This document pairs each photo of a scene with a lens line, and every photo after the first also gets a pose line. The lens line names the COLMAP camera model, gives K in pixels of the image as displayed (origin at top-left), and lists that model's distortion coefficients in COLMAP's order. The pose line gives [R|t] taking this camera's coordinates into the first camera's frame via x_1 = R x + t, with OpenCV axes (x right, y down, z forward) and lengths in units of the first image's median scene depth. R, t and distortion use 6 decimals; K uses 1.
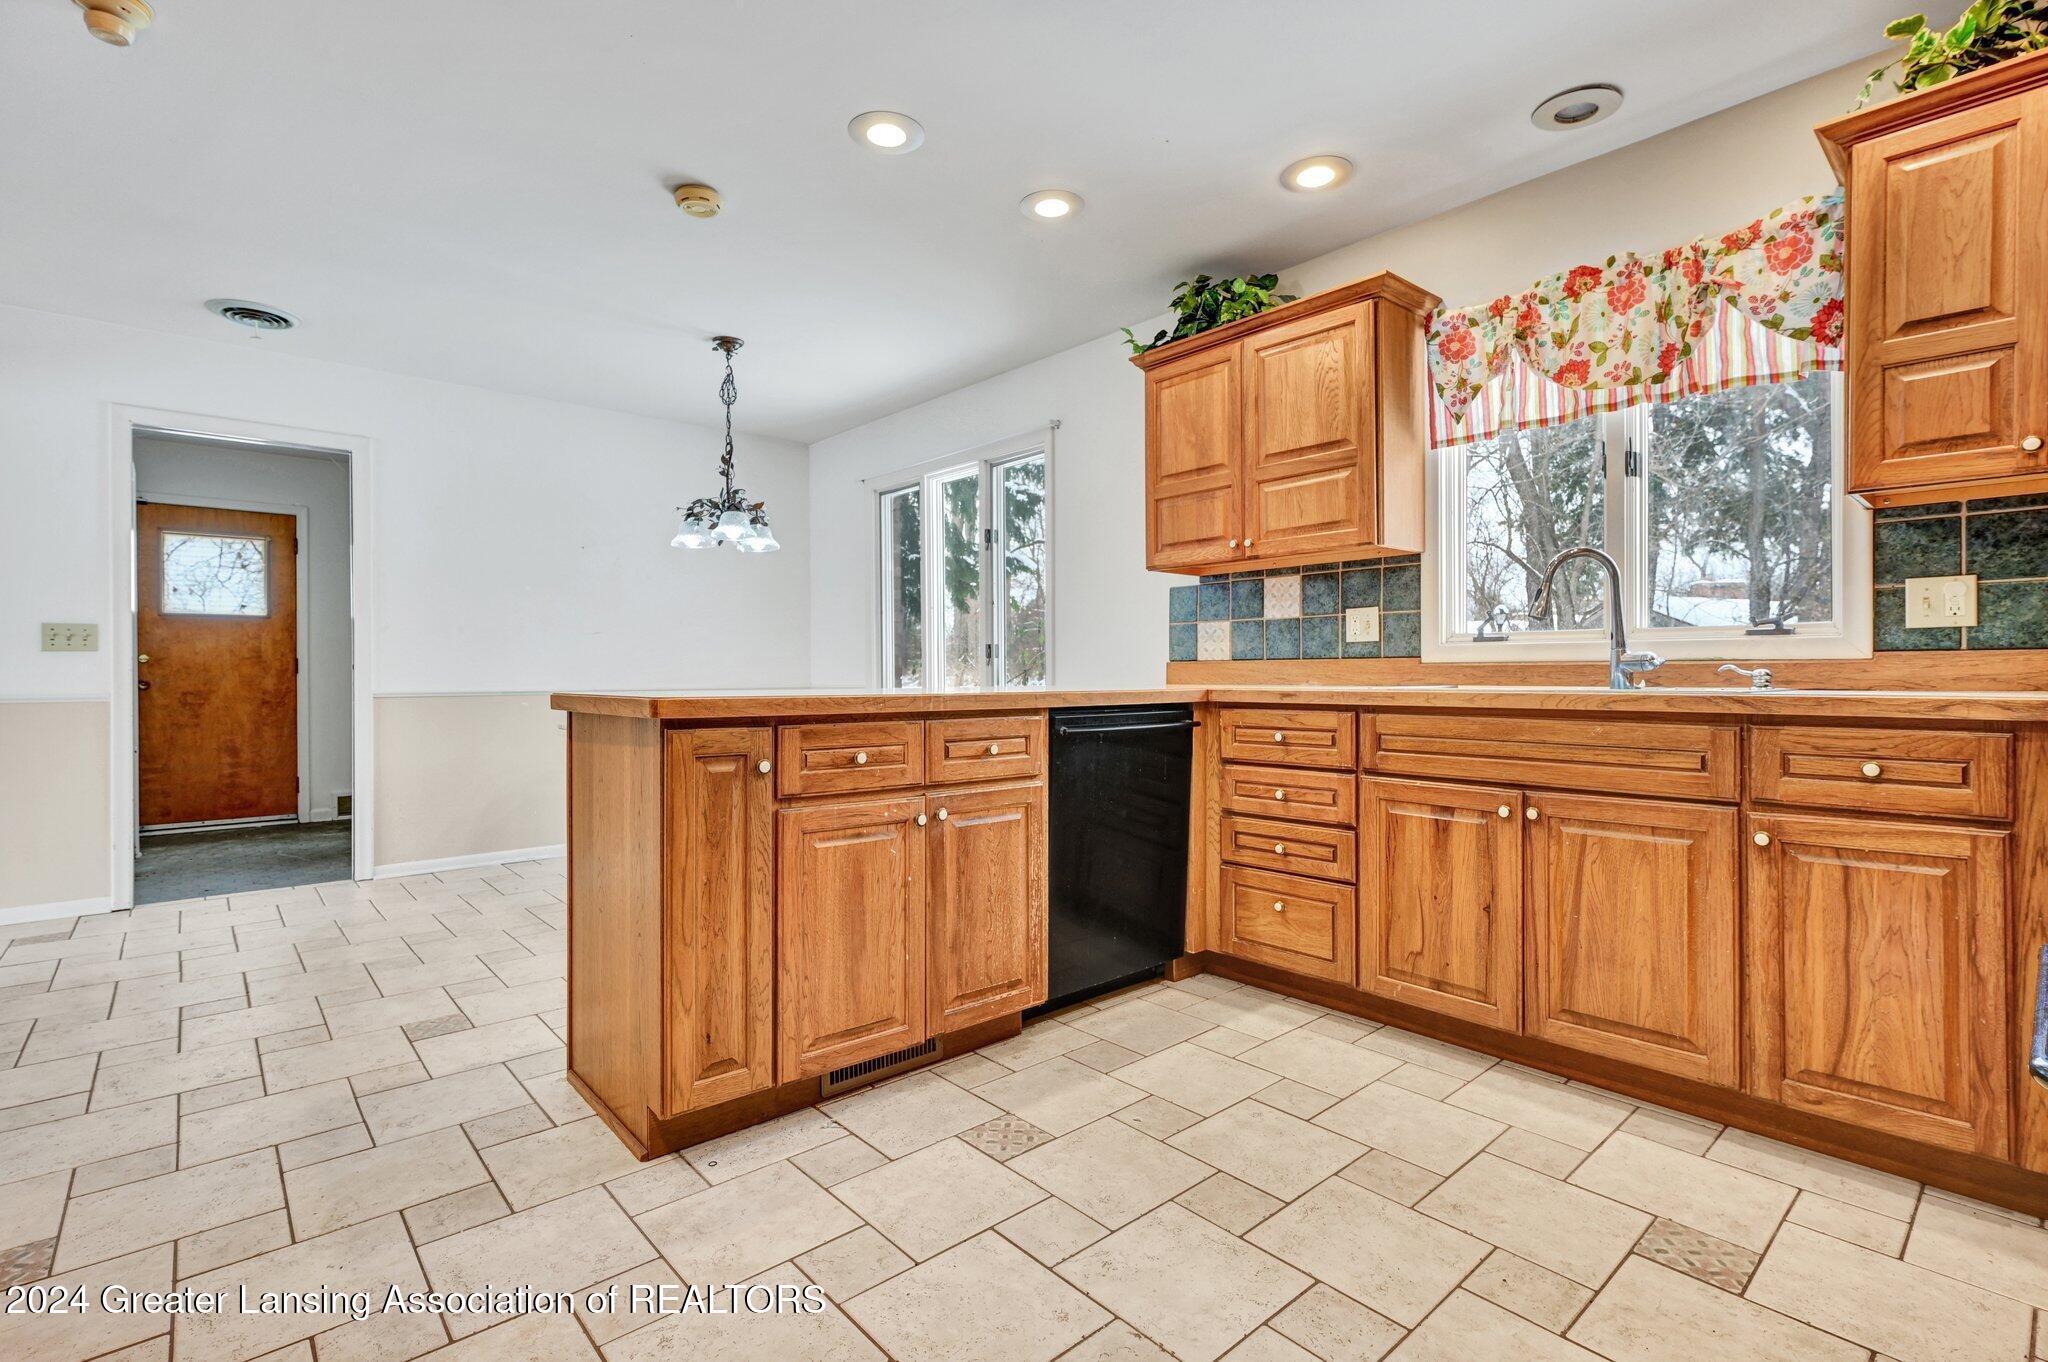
lens RADIAL K [[937.2, 0, 1018.0], [0, 937.2, 678.2], [0, 0, 1]] dist [0.002275, -0.000080]
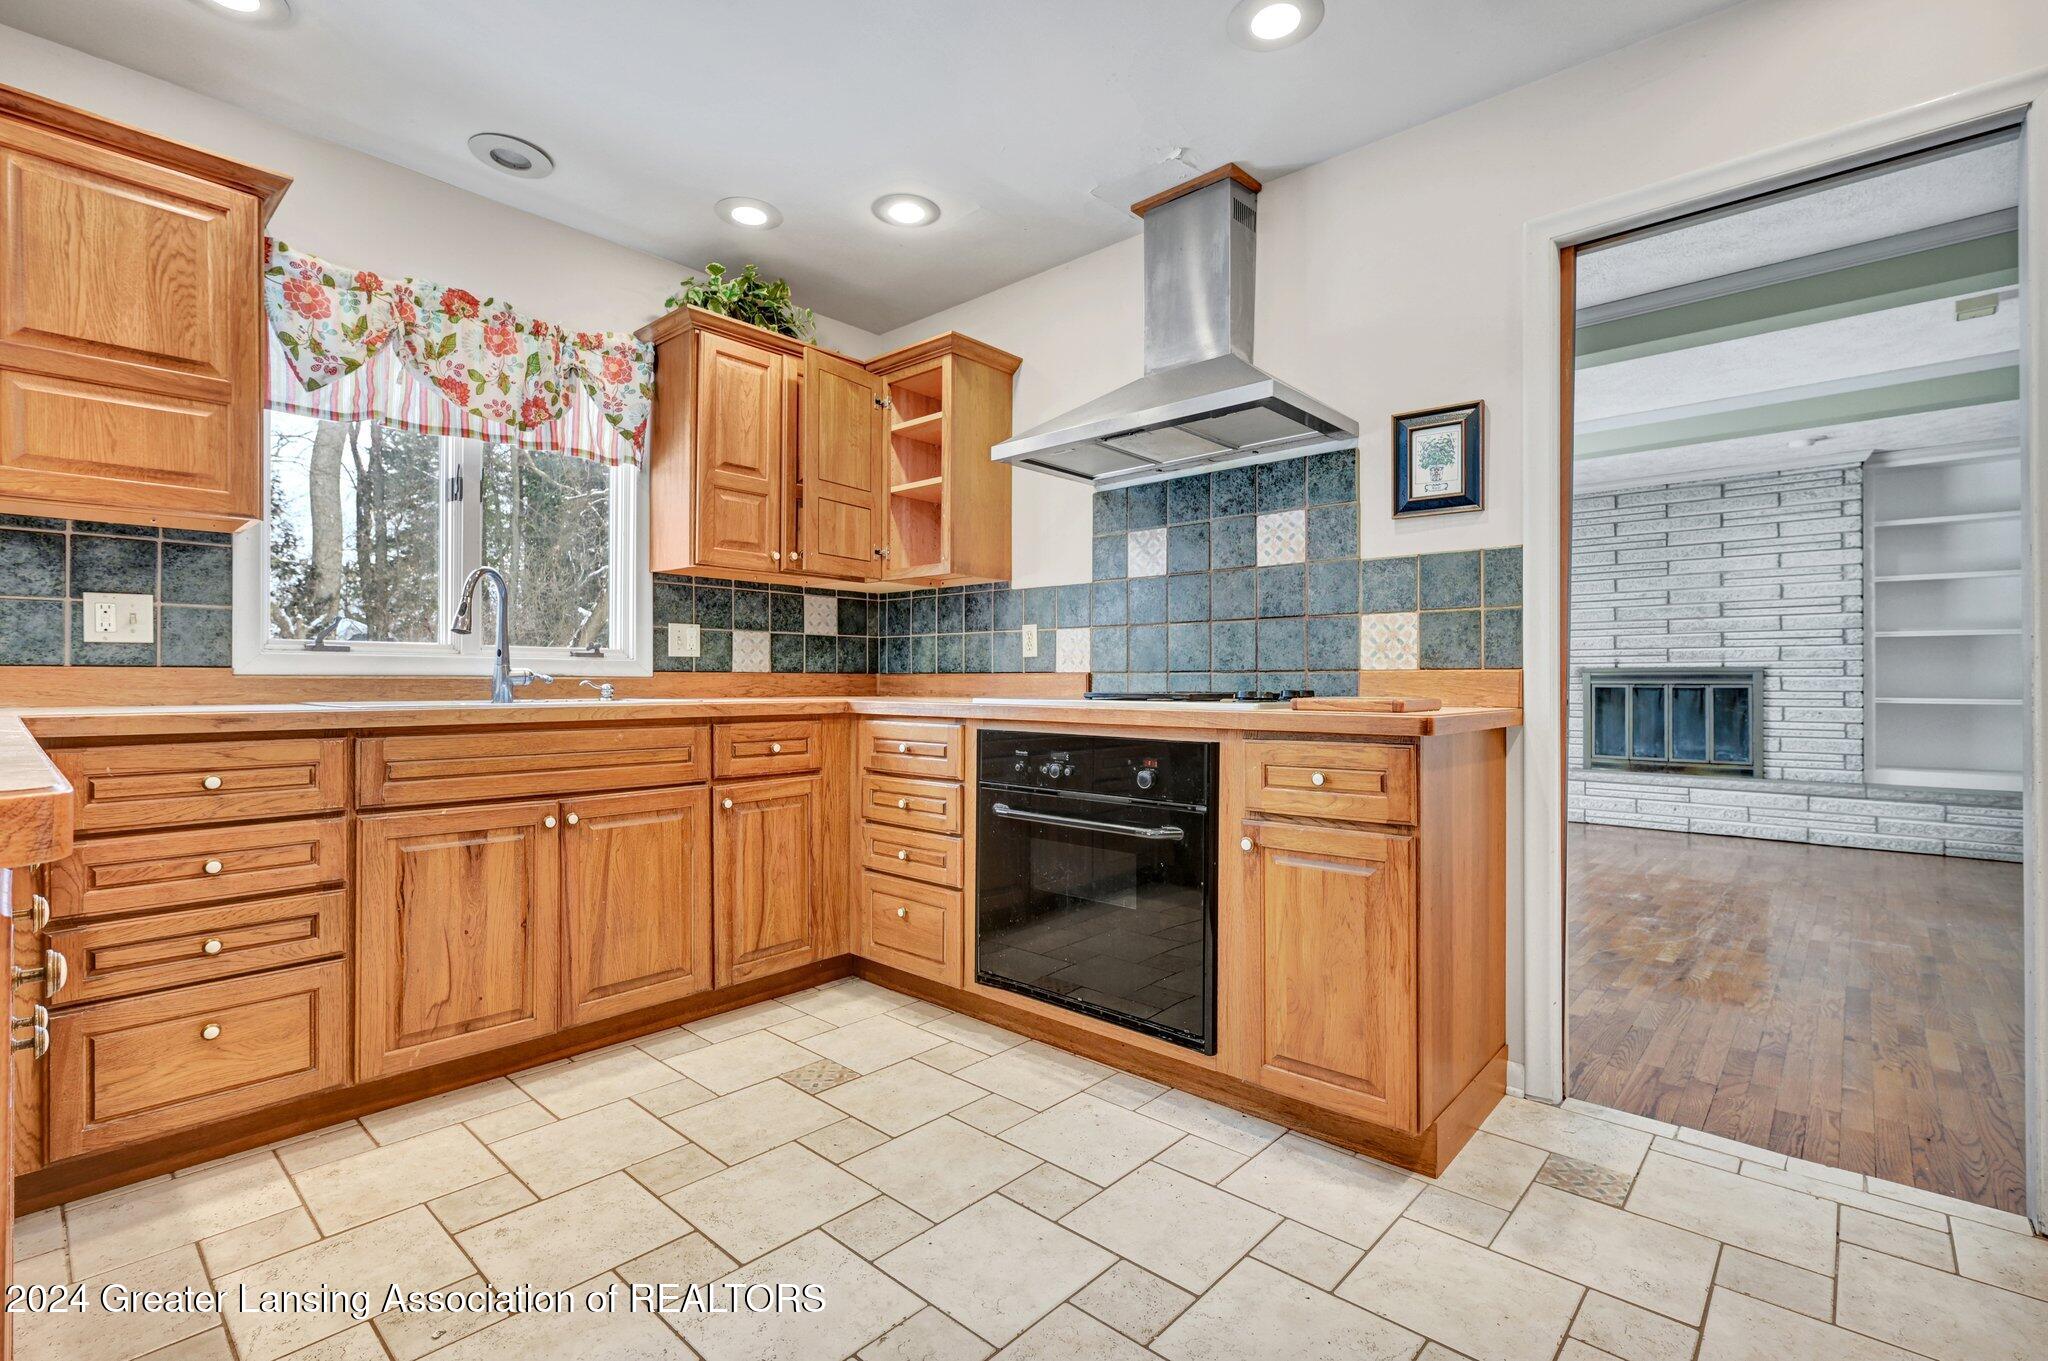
lens RADIAL K [[937.2, 0, 1016.2], [0, 937.2, 679.4], [0, 0, 1]] dist [0.002275, -0.000080]
pose [[-0.106856, 0.006053, 0.994256, -0.446155], [0.005811, 0.999968, -0.005464, -0.004677], [-0.994257, 0.005194, -0.106888, 0.473531]]
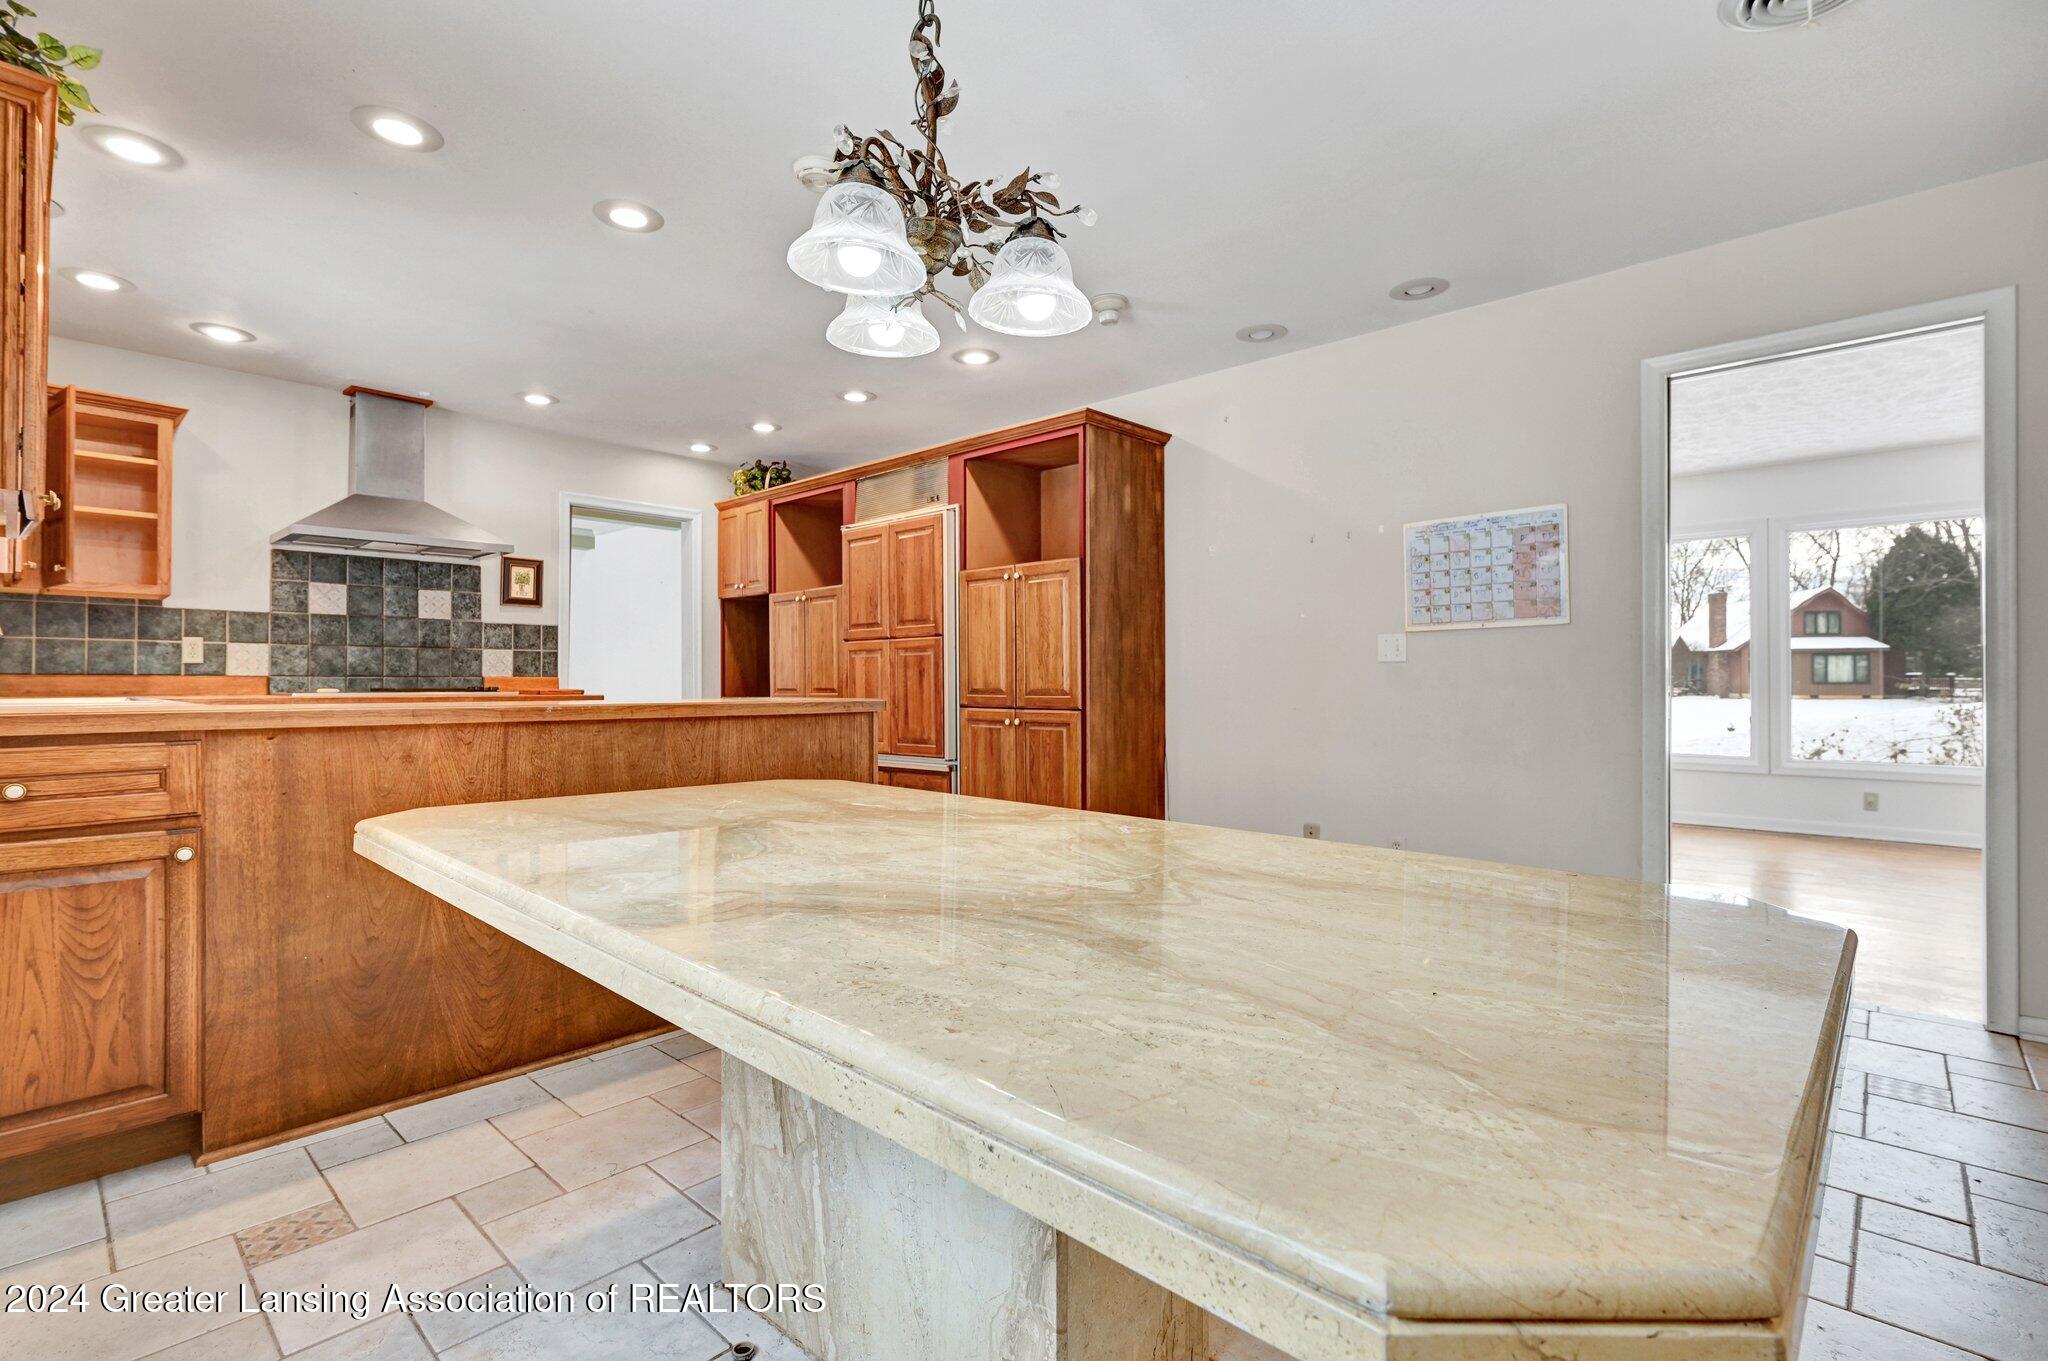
lens RADIAL K [[937.2, 0, 1020.3], [0, 937.2, 671.9], [0, 0, 1]] dist [0.002275, -0.000080]
pose [[-0.995929, 0.002087, -0.090118, -0.466543], [0.002492, 0.999987, -0.004376, -0.014725], [0.090108, -0.004583, -0.995921, 1.958052]]
